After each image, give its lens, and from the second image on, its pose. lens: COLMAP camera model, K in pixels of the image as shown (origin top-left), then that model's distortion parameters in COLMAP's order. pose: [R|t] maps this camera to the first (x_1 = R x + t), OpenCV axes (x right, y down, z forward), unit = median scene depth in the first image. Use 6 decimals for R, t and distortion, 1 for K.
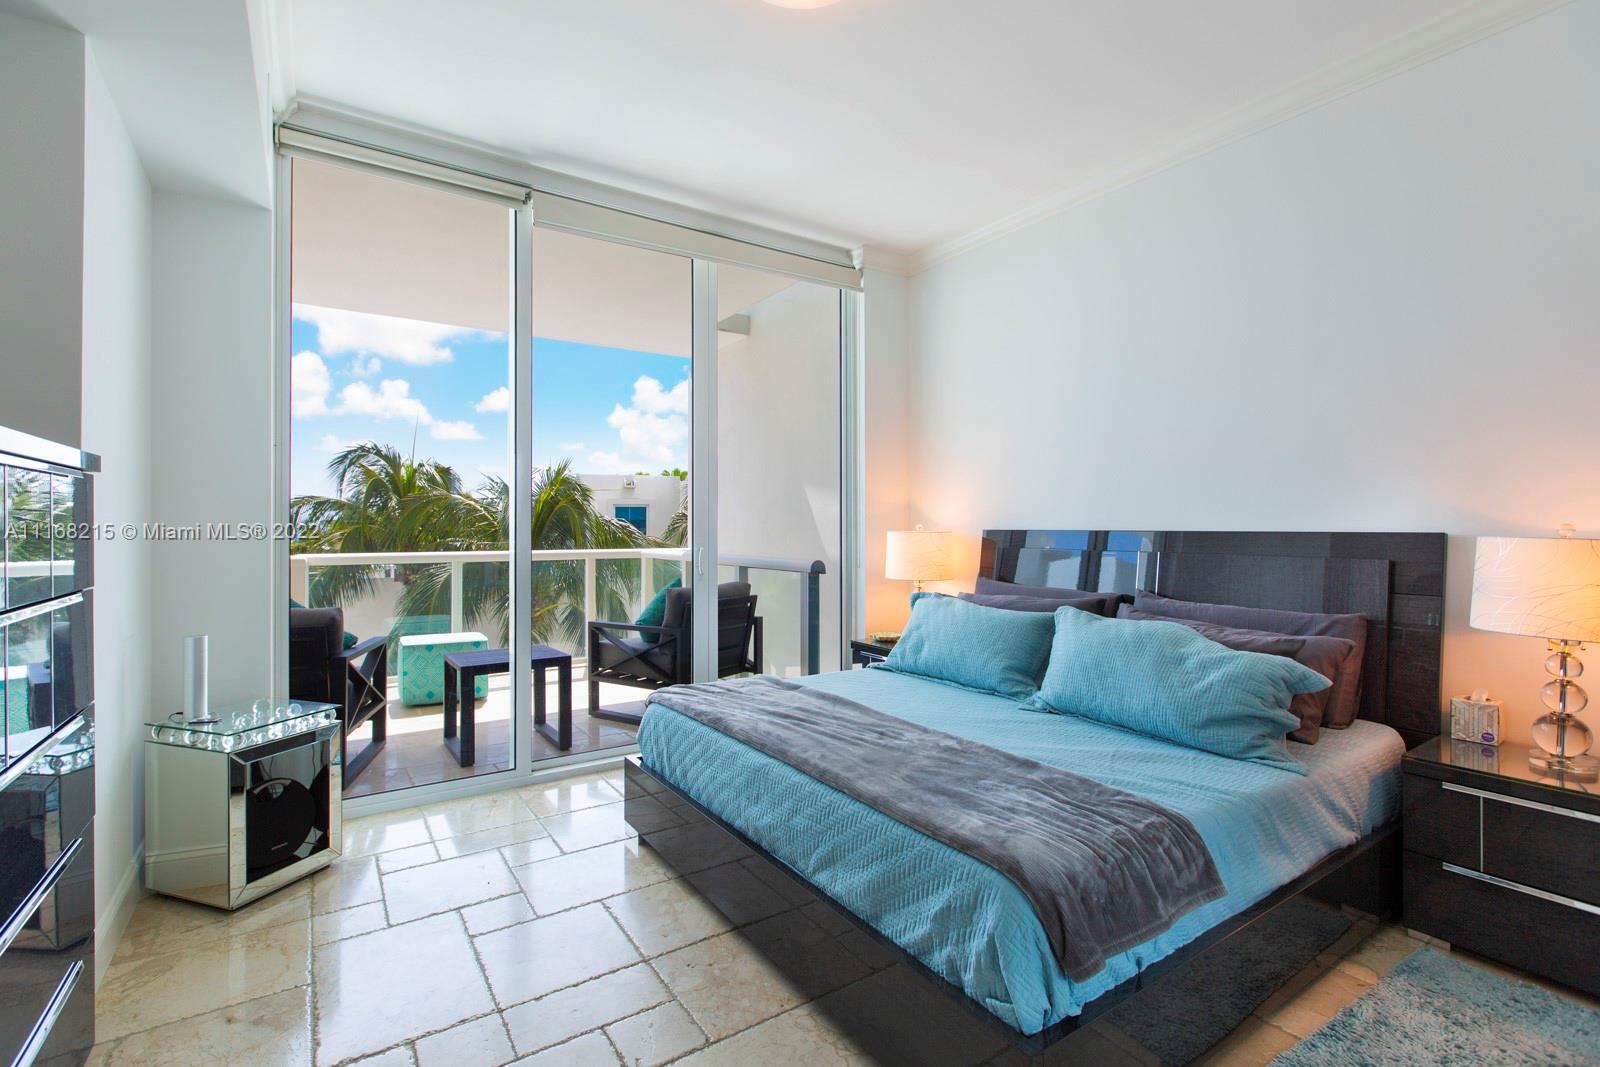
lens RADIAL K [[723.3, 0, 788.5], [0, 723.3, 526.3], [0, 0, 1]] dist [-0.002665, -0.000218]
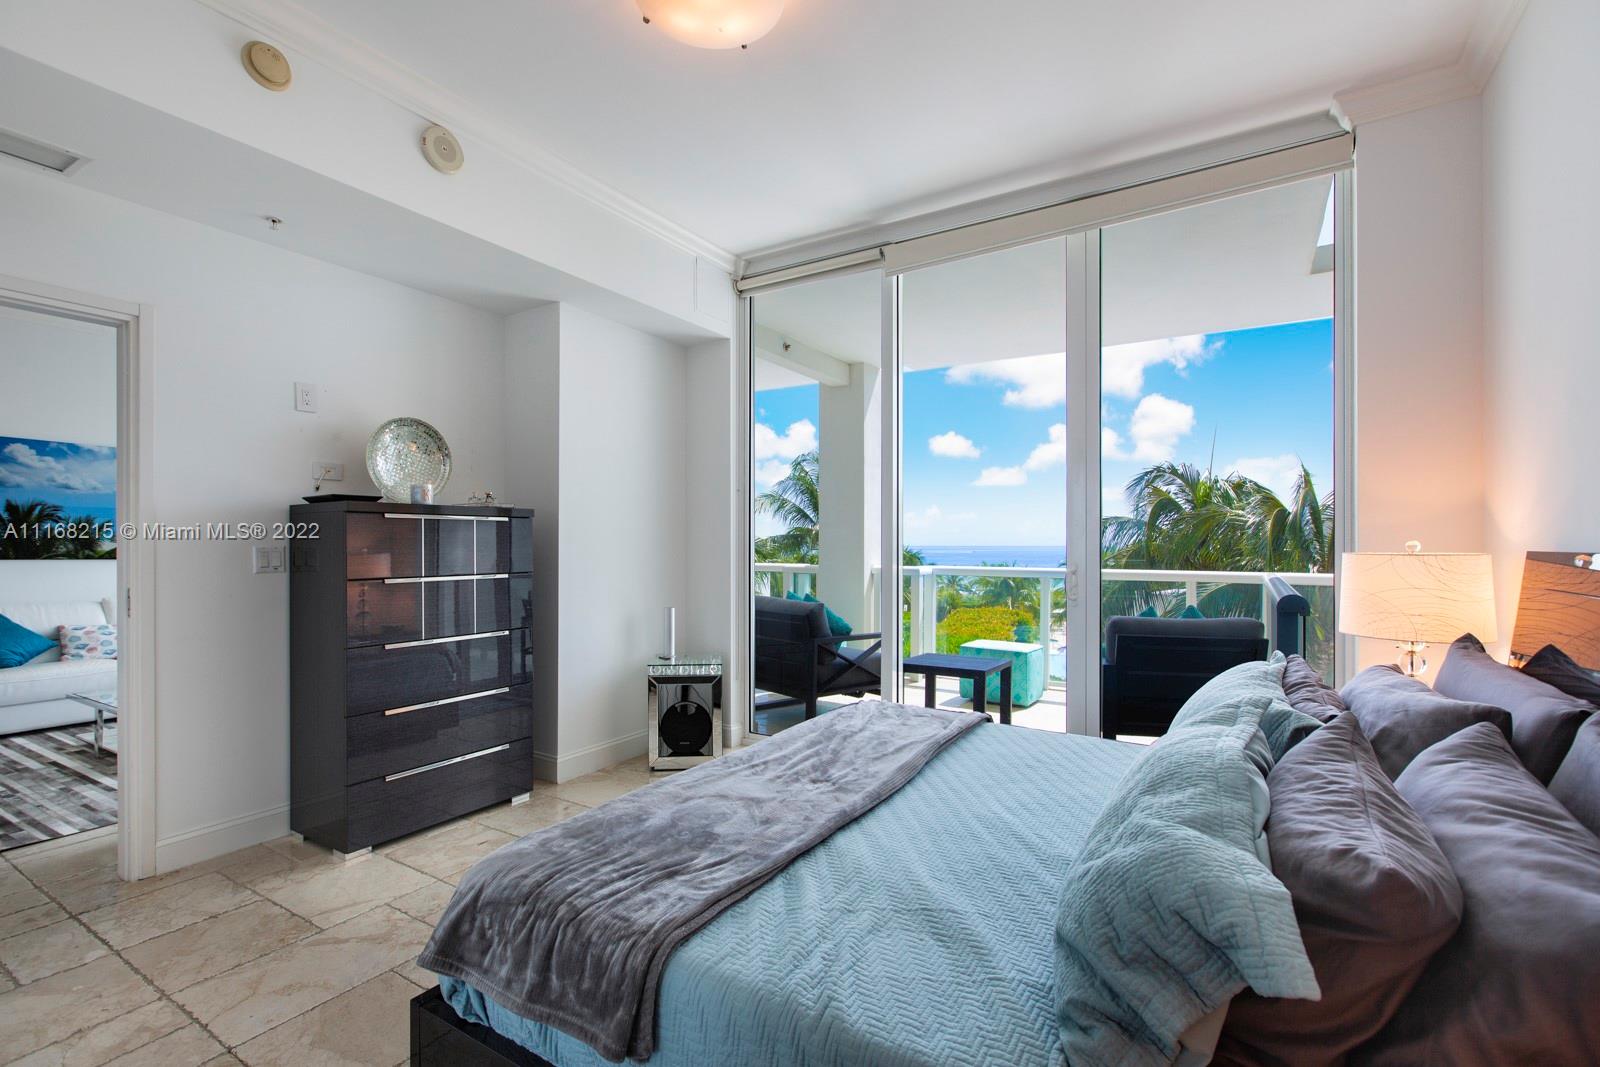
lens RADIAL K [[723.3, 0, 802.8], [0, 723.3, 550.0], [0, 0, 1]] dist [-0.002665, -0.000218]
pose [[0.413426, 0.008537, -0.910498, 0.372336], [-0.001483, 0.999961, 0.008702, 0.000734], [0.910536, -0.002248, 0.413423, 0.245218]]
